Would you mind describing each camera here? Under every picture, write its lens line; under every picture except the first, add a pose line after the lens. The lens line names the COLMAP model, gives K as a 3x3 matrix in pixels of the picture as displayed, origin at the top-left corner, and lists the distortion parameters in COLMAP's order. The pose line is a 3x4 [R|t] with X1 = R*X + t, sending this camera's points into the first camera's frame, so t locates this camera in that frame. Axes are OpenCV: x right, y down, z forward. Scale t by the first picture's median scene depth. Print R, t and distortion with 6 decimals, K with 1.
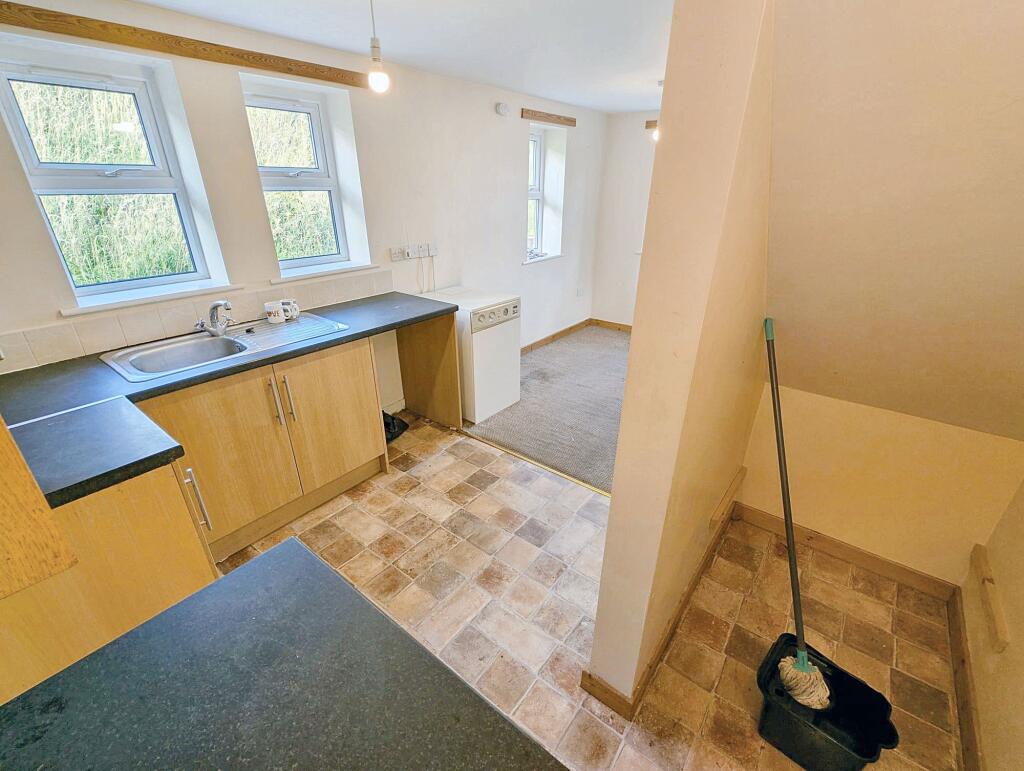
lens RADIAL K [[453.3, 0, 514.5], [0, 453.3, 387.1], [0, 0, 1]] dist [0.018024, -0.000230]
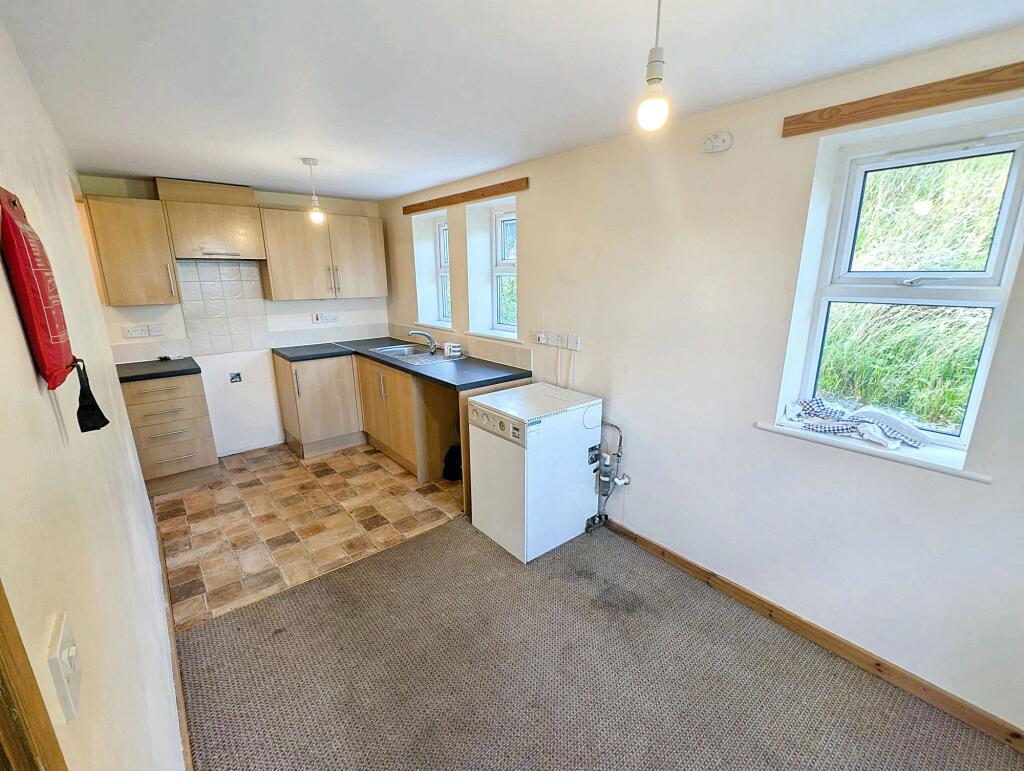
lens RADIAL K [[453.3, 0, 514.3], [0, 453.3, 389.1], [0, 0, 1]] dist [0.018024, -0.000230]
pose [[-0.216845, 0.246783, -0.944498, 0.851322], [-0.400134, 0.860040, 0.316581, -0.583353], [0.890433, 0.446575, -0.087750, 1.308587]]
